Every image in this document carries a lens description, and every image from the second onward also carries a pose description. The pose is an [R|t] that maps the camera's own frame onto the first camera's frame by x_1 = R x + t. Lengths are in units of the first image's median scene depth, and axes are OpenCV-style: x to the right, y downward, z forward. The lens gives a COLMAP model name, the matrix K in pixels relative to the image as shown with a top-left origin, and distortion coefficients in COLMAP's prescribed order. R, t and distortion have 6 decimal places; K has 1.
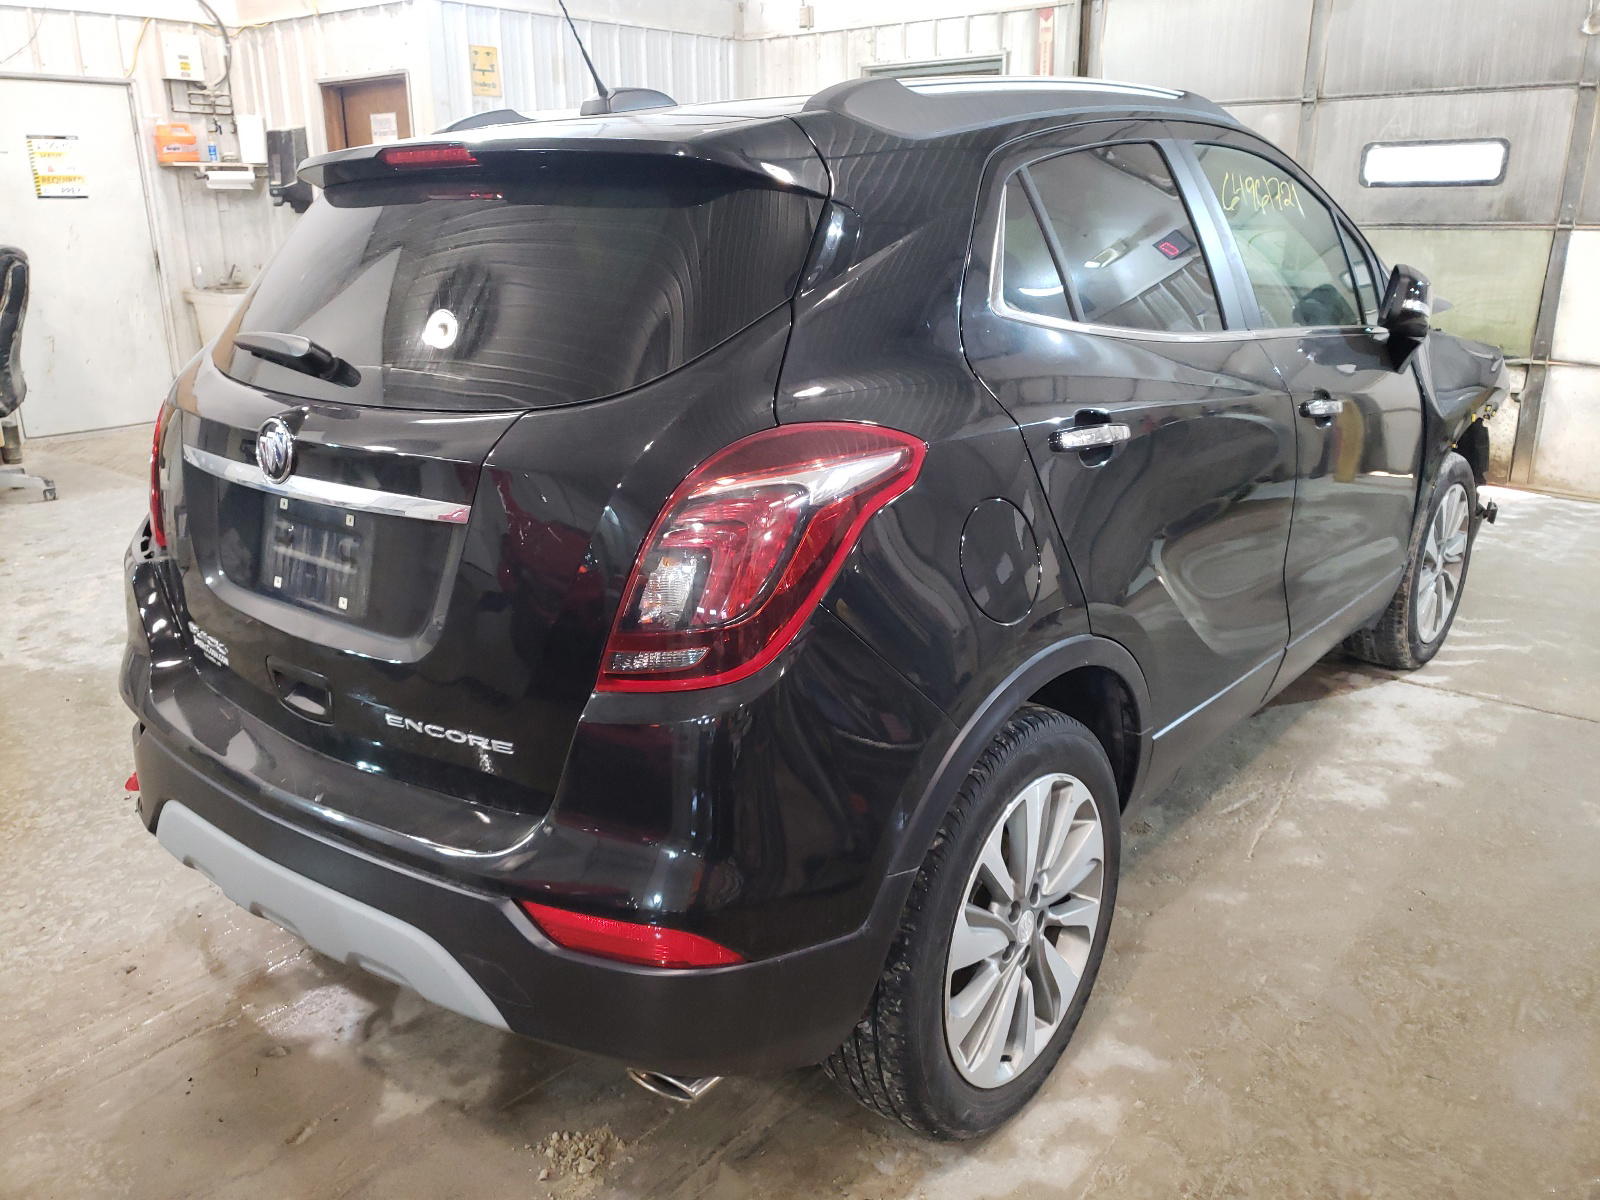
lens RADIAL K [[1208.6, 0, 800.0], [0, 1208.6, 600.0], [0, 0, 1]] dist [-0.000170, -0.000195]
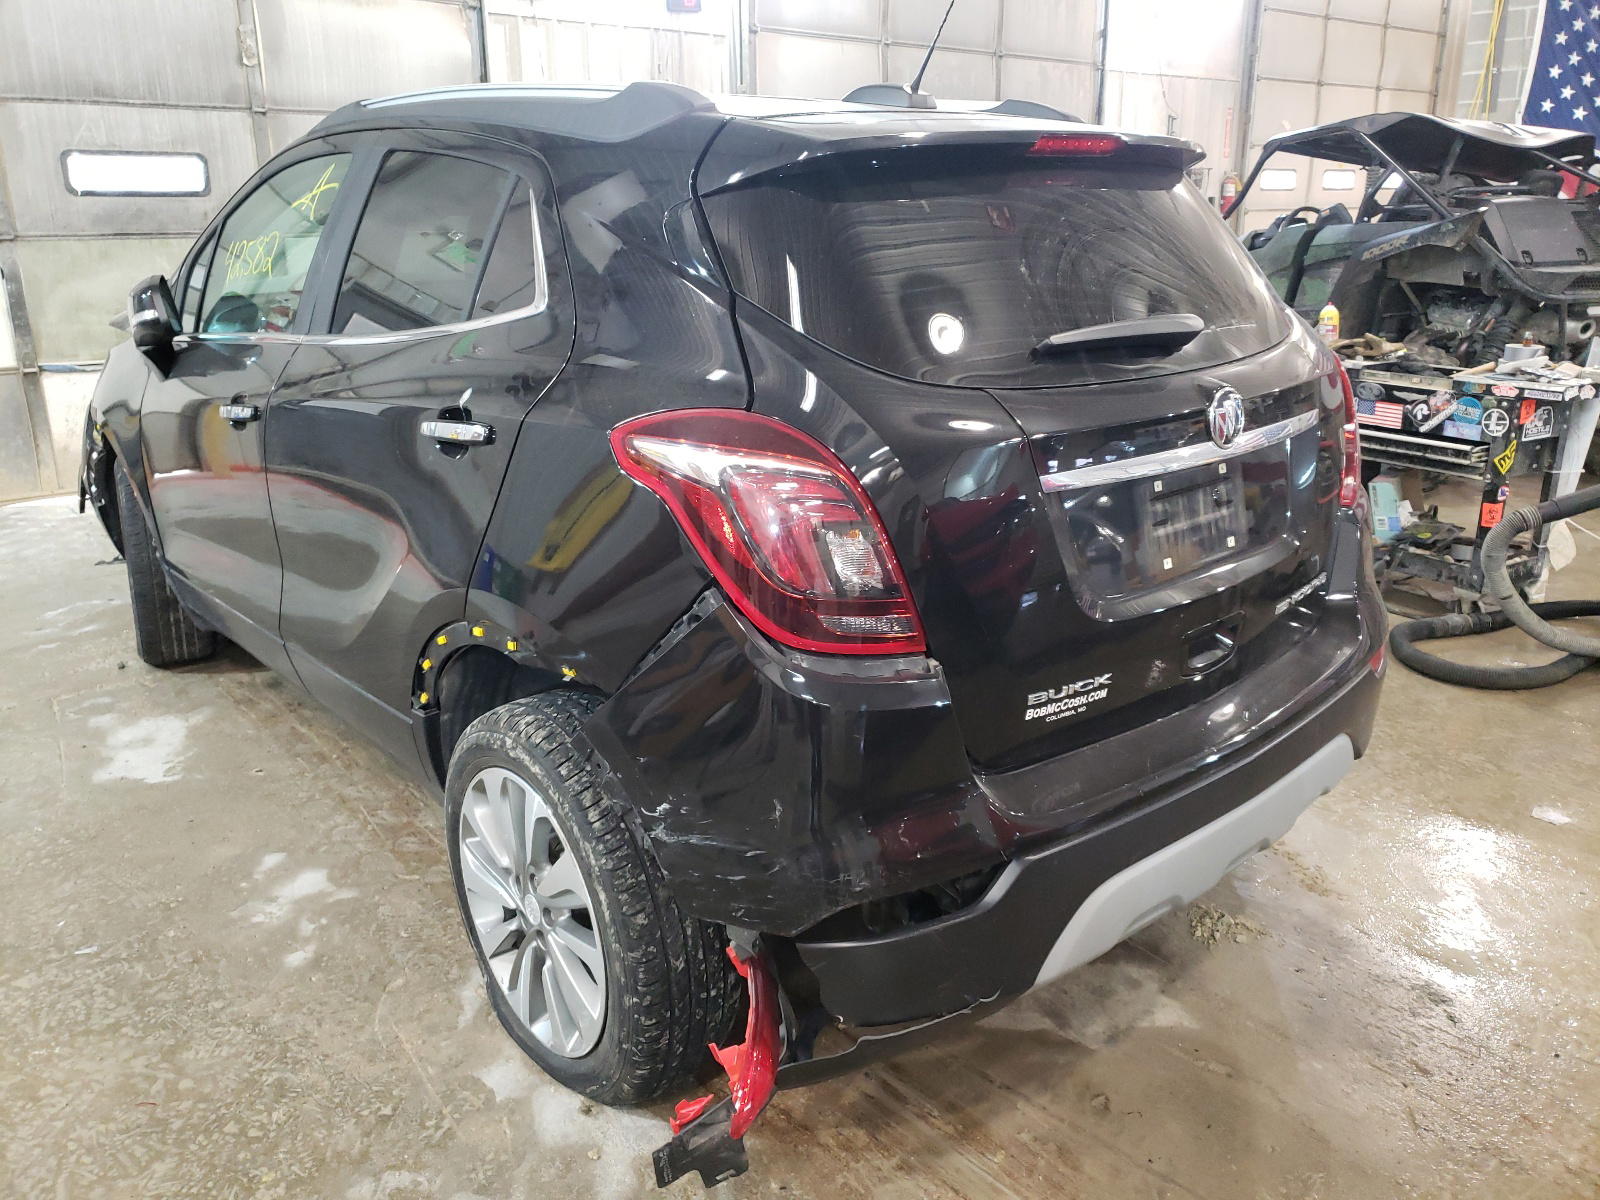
lens RADIAL K [[1208.6, 0, 800.0], [0, 1208.6, 600.0], [0, 0, 1]] dist [-0.000170, -0.000195]
pose [[0.179921, -0.297643, 0.937570, -0.448068], [0.307506, 0.922374, 0.233808, -0.099070], [-0.934381, 0.246241, 0.257481, 0.313018]]
